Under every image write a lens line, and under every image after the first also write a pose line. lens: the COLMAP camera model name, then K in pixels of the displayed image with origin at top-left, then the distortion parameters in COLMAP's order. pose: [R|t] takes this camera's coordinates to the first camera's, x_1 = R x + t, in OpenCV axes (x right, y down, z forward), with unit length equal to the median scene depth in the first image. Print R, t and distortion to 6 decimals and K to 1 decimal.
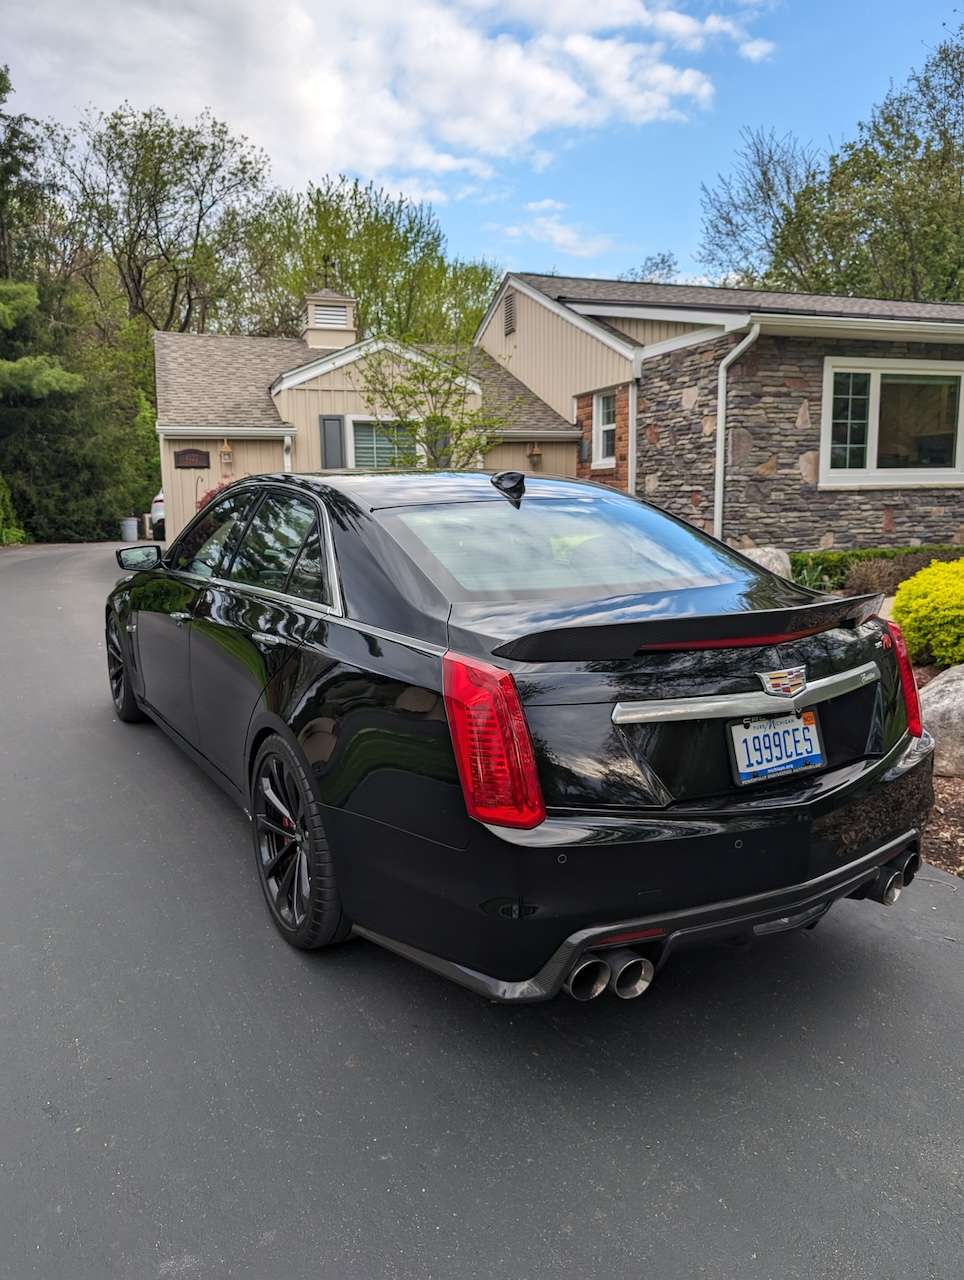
lens RADIAL K [[932.3, 0, 477.7], [0, 932.3, 641.5], [0, 0, 1]] dist [0.007910, -0.007407]
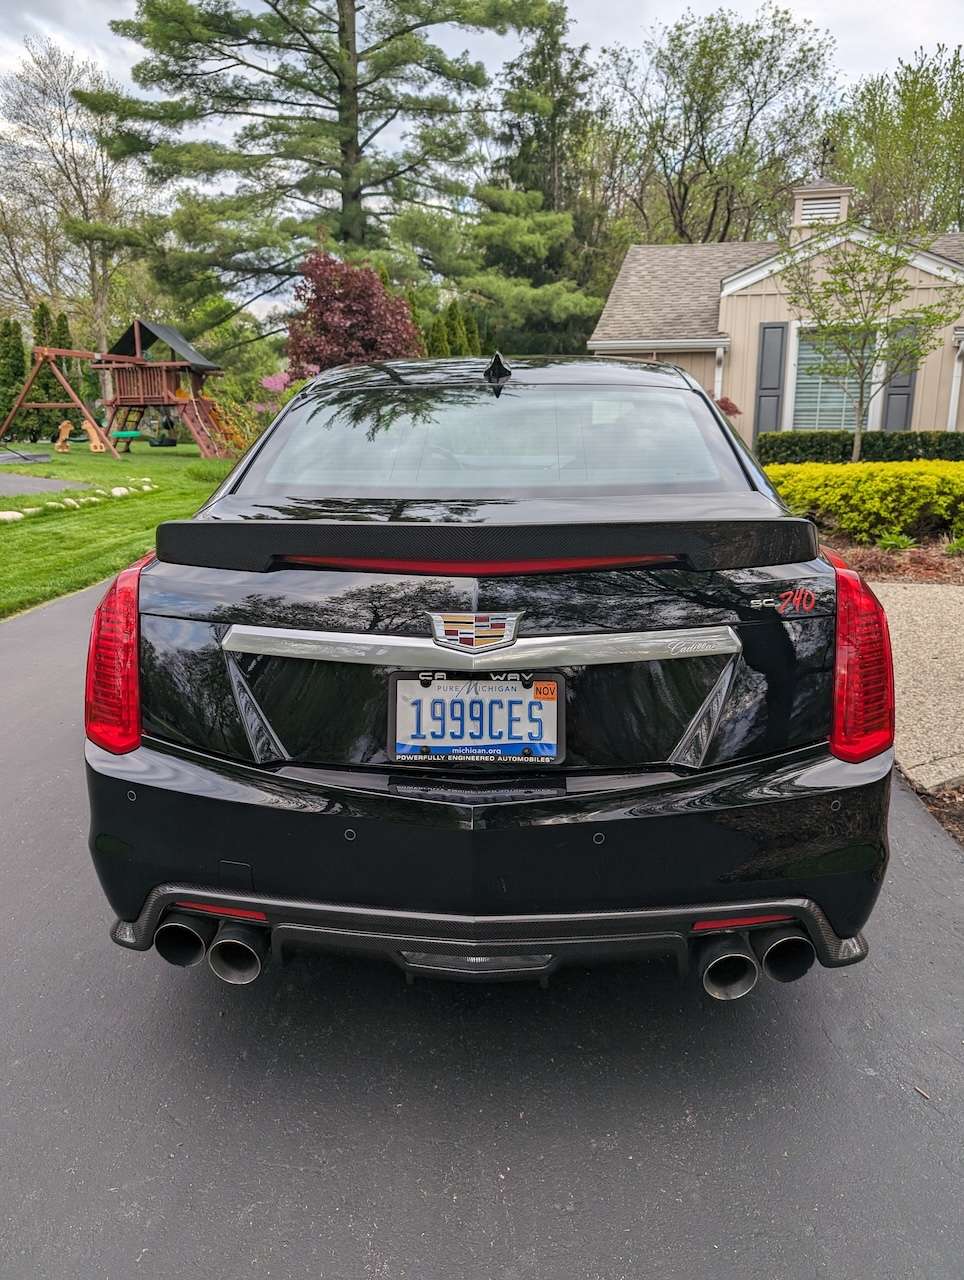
lens RADIAL K [[932.3, 0, 472.4], [0, 932.3, 641.5], [0, 0, 1]] dist [0.007910, -0.007407]
pose [[0.830673, 0.138328, -0.539303, 0.620385], [-0.096863, 0.989778, 0.104676, -0.018468], [0.548269, -0.034713, 0.835581, 0.364716]]
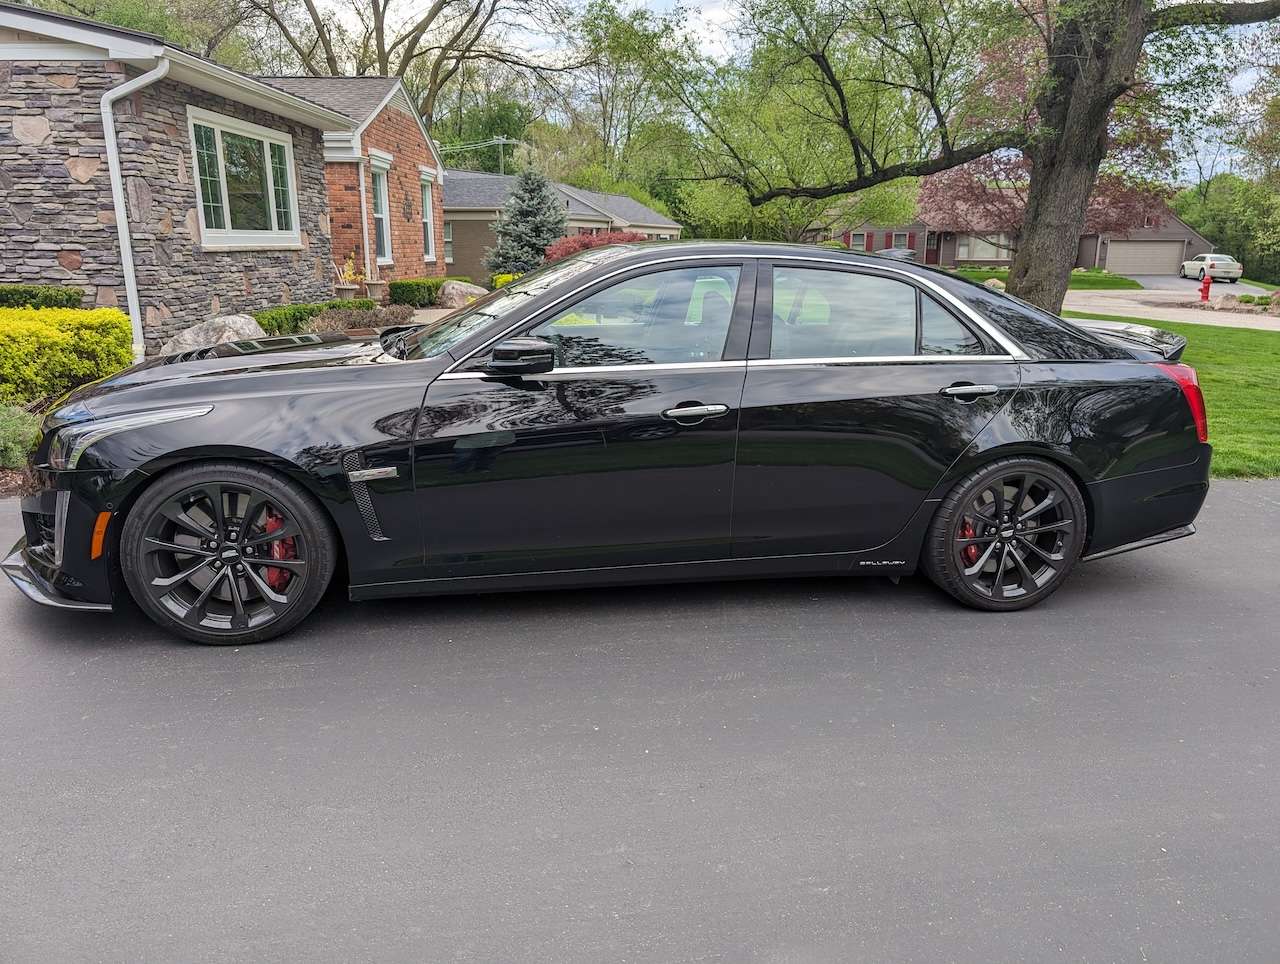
lens RADIAL K [[932.3, 0, 640.5], [0, 932.3, 482.5], [0, 0, 1]] dist [0.007910, -0.007407]
pose [[0.345416, -0.217306, 0.912944, -0.375370], [0.134961, 0.974211, 0.180826, -0.043484], [-0.928694, 0.060752, 0.365836, 0.247614]]
